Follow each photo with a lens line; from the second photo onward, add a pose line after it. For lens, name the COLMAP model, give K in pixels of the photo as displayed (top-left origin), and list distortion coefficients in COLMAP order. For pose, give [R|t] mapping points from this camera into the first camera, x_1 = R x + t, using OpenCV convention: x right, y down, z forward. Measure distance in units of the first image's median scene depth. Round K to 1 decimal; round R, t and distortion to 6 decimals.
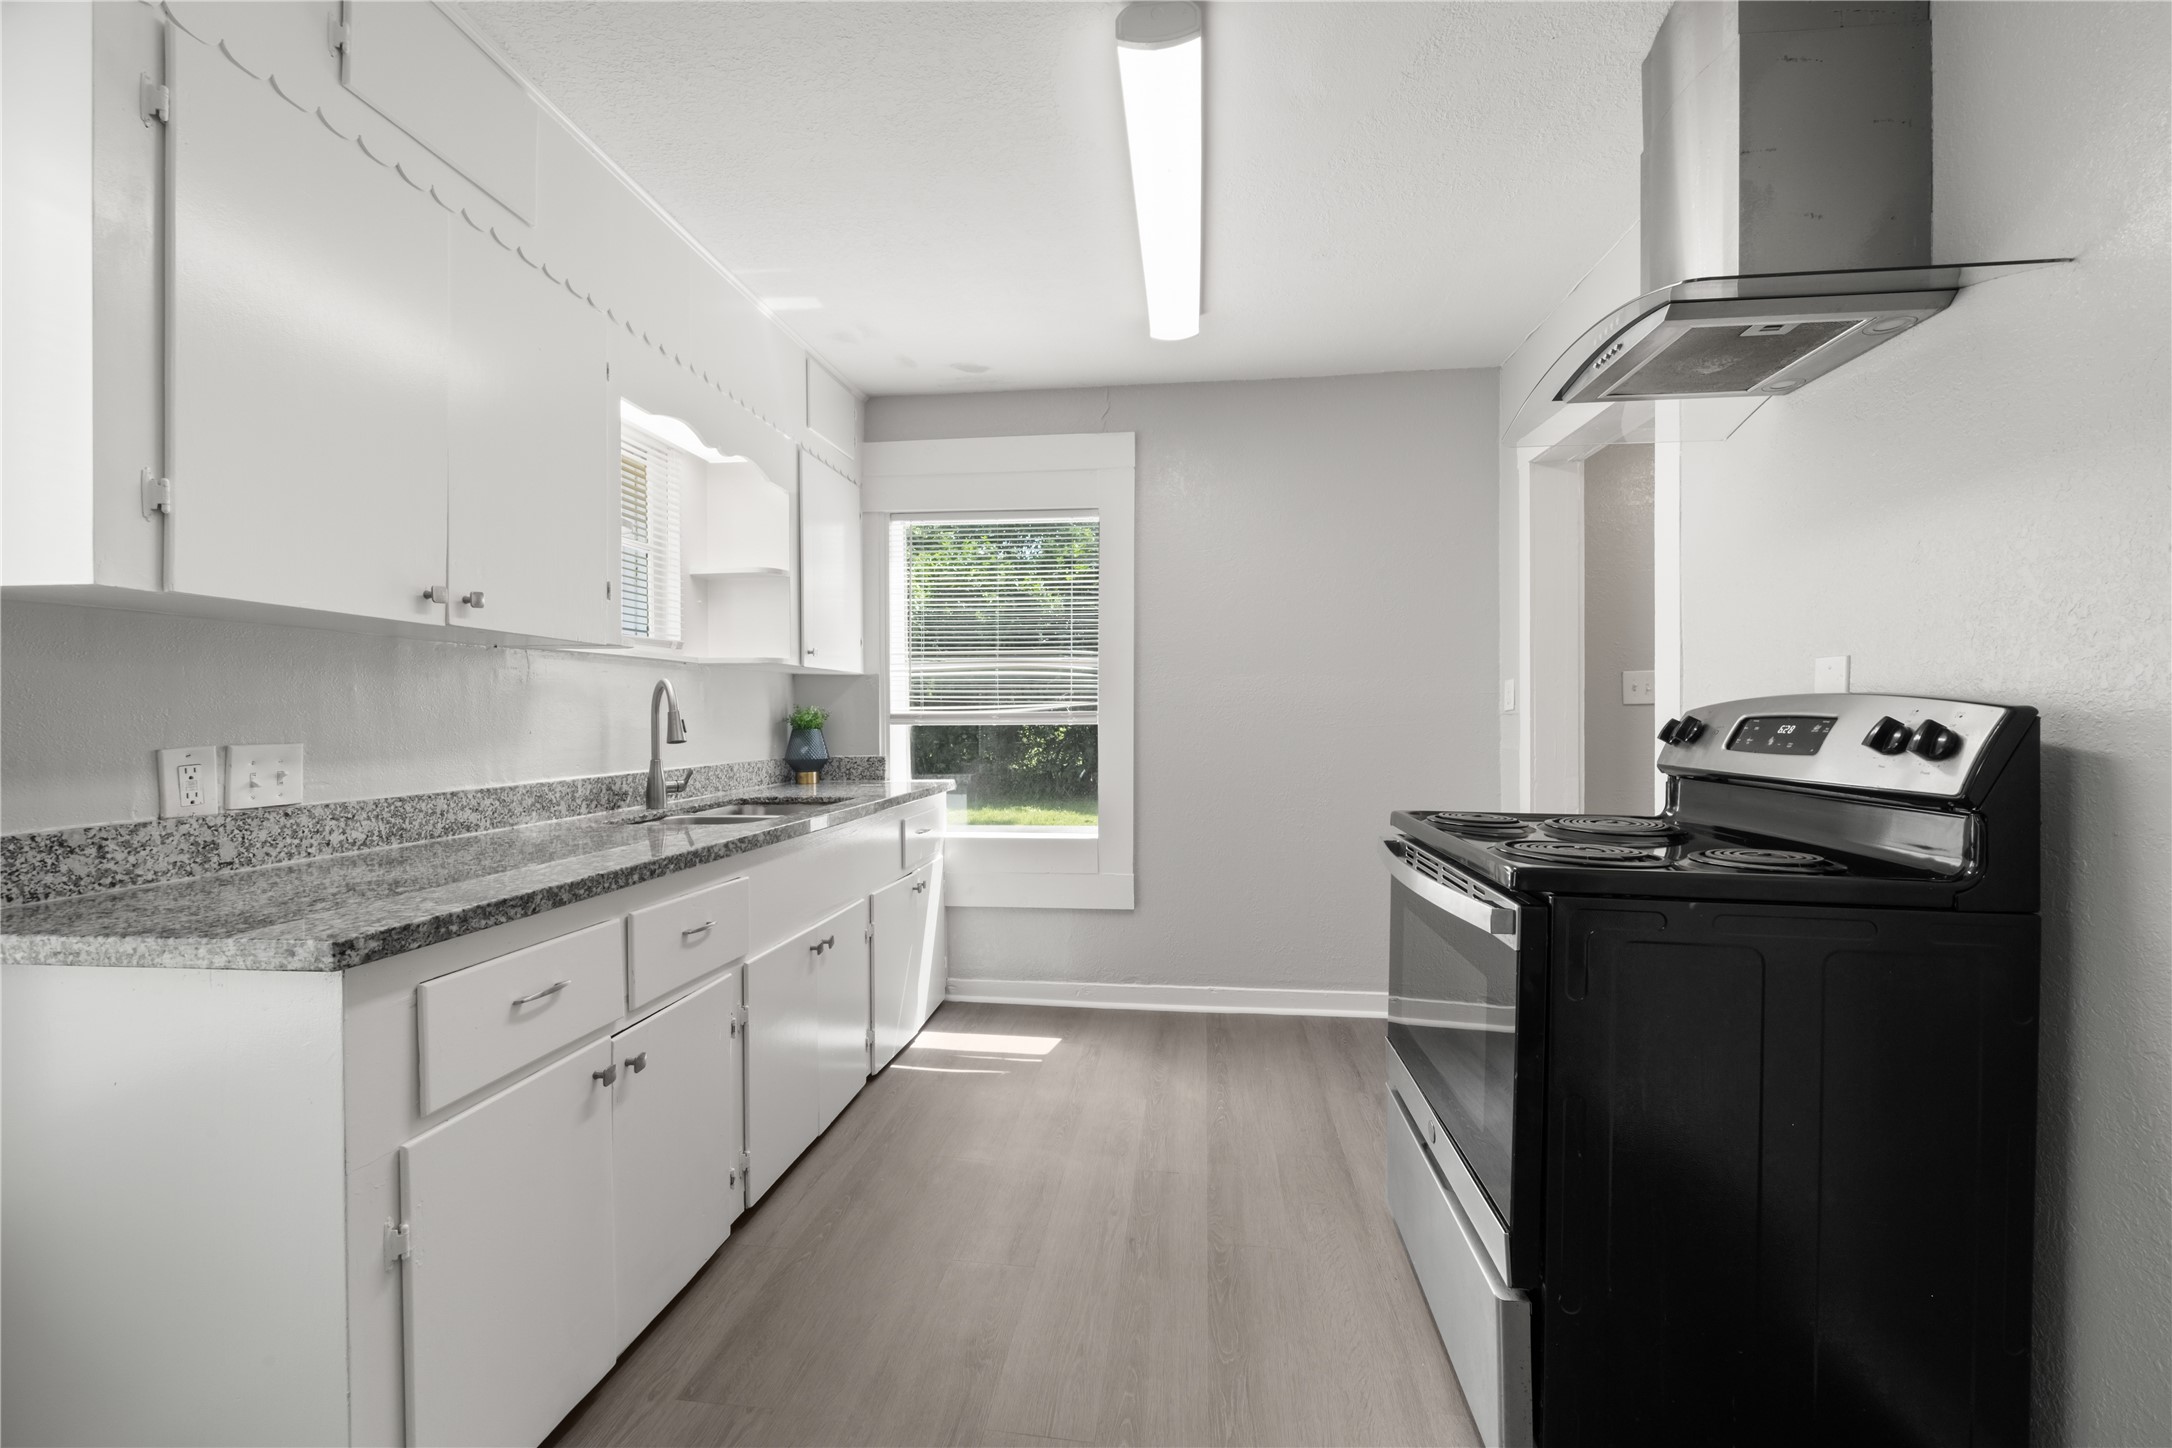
lens RADIAL K [[852.5, 0, 1086.0], [0, 852.5, 724.0], [0, 0, 1]] dist [0.000044, 0.000328]
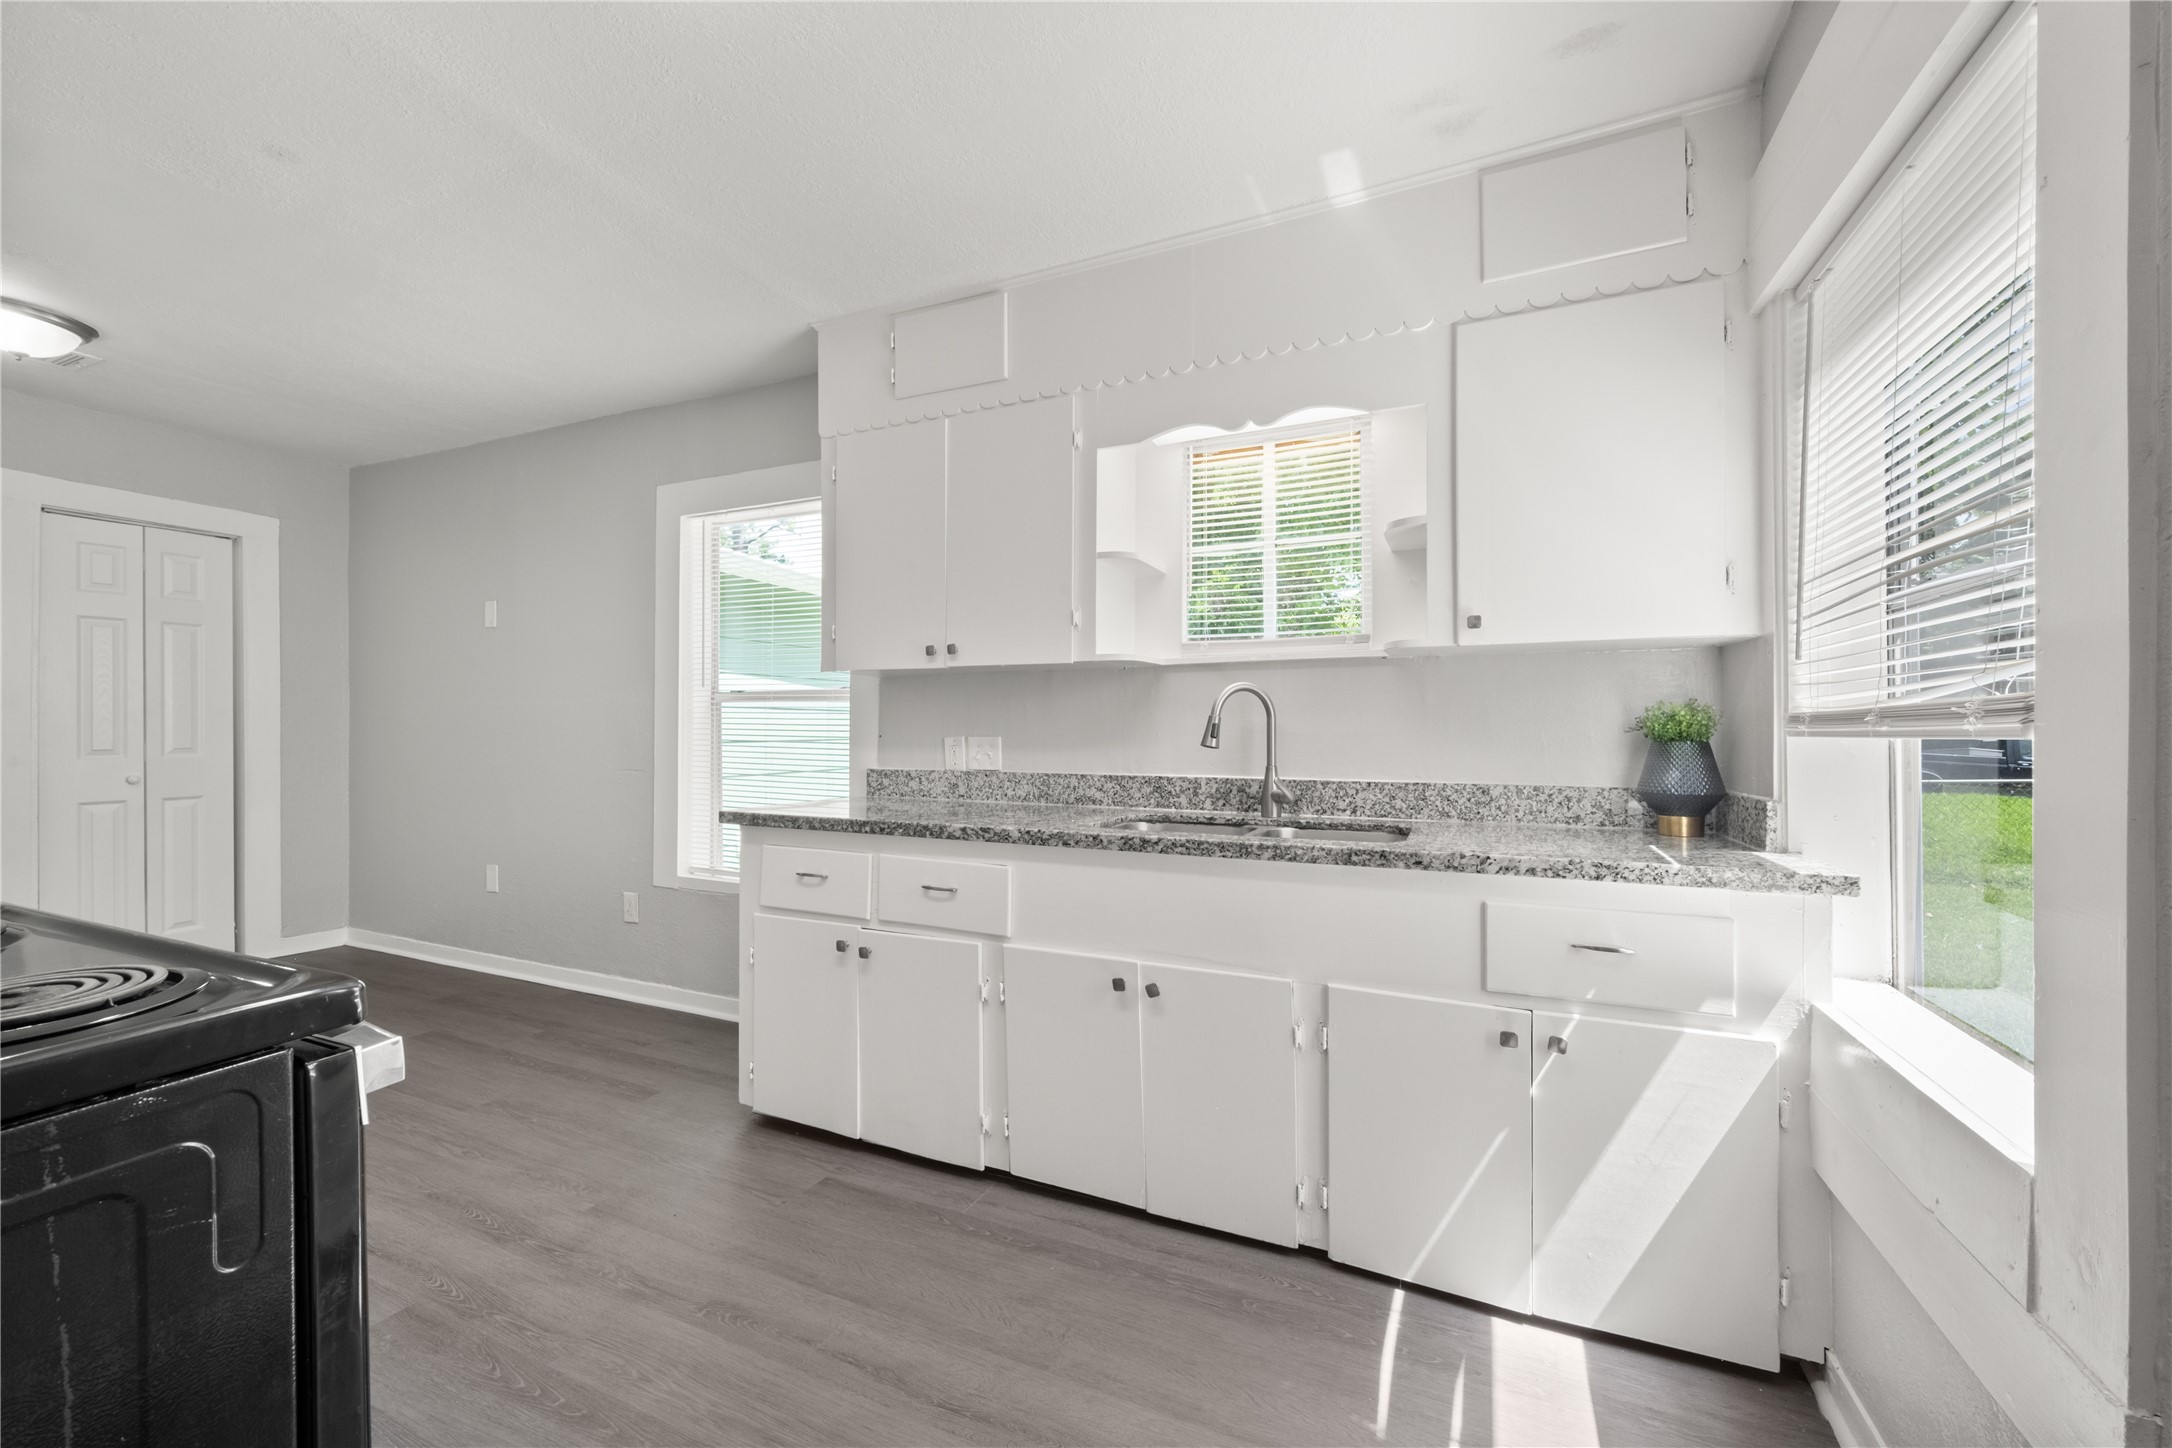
lens RADIAL K [[852.5, 0, 1086.0], [0, 852.5, 724.0], [0, 0, 1]] dist [0.000044, 0.000328]
pose [[-0.290571, 0.000473, -0.956853, 0.484972], [-0.006798, 0.999974, 0.002559, -0.006683], [0.956829, 0.007248, -0.290560, 1.103090]]
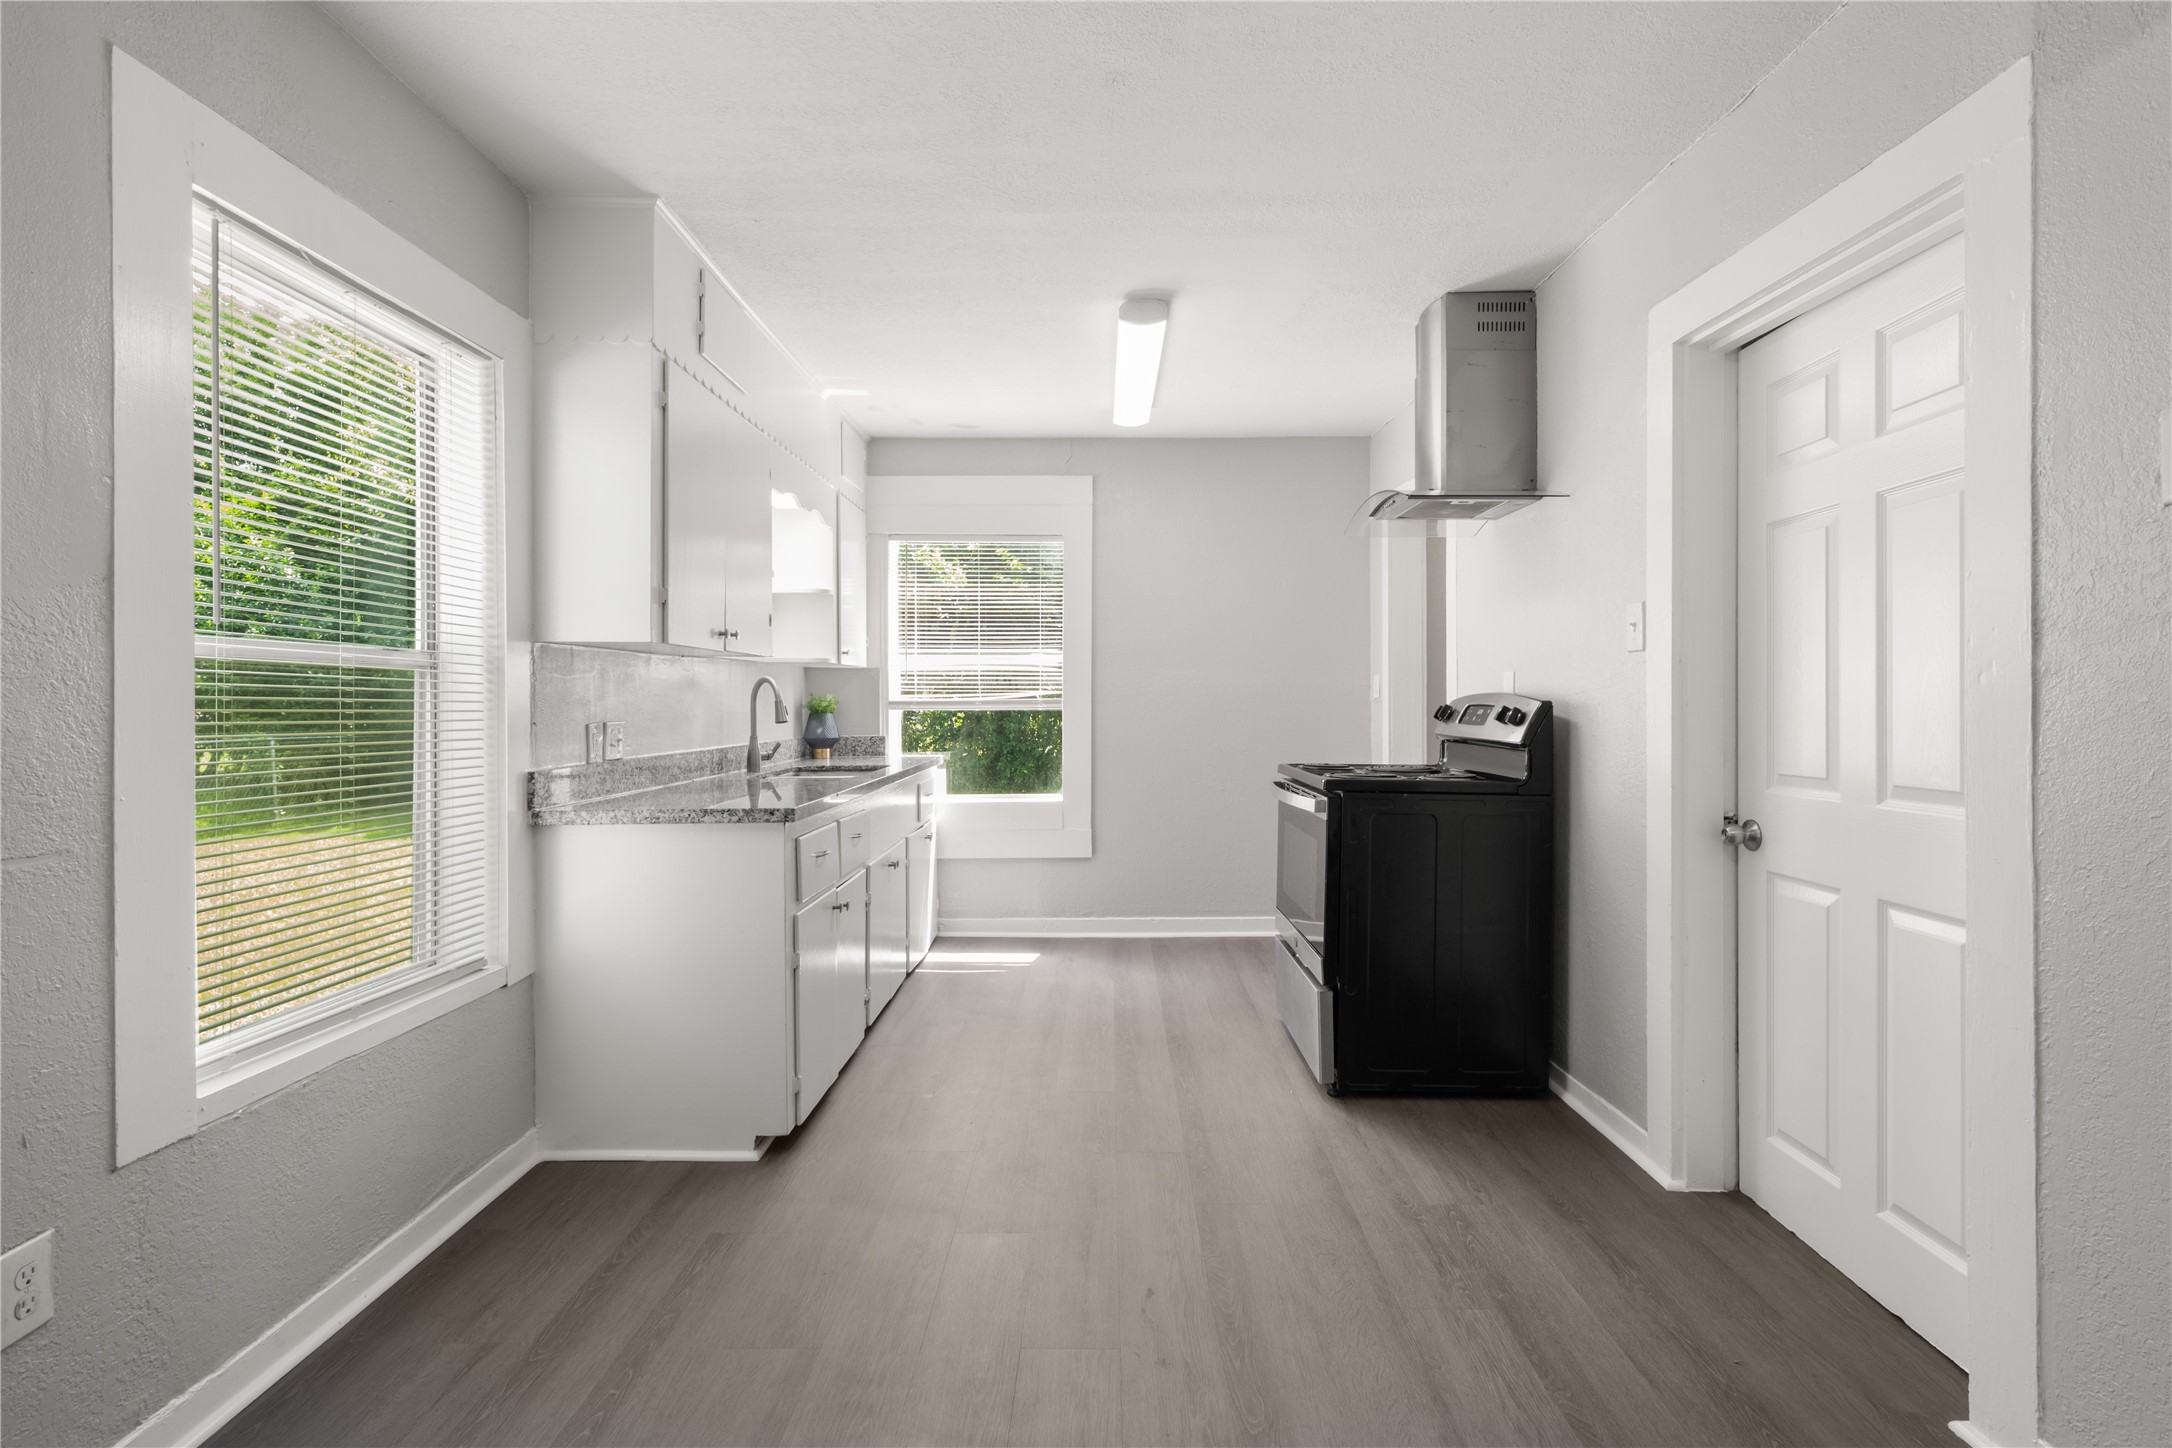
lens RADIAL K [[1007.5, 0, 1080.8], [0, 1007.5, 702.3], [0, 0, 1]] dist [0.001445, 0.000103]
pose [[0.994395, 0.000721, 0.105727, -0.161253], [0.000035, 0.999974, -0.007147, 0.000881], [-0.105730, 0.007110, 0.994369, -0.648395]]
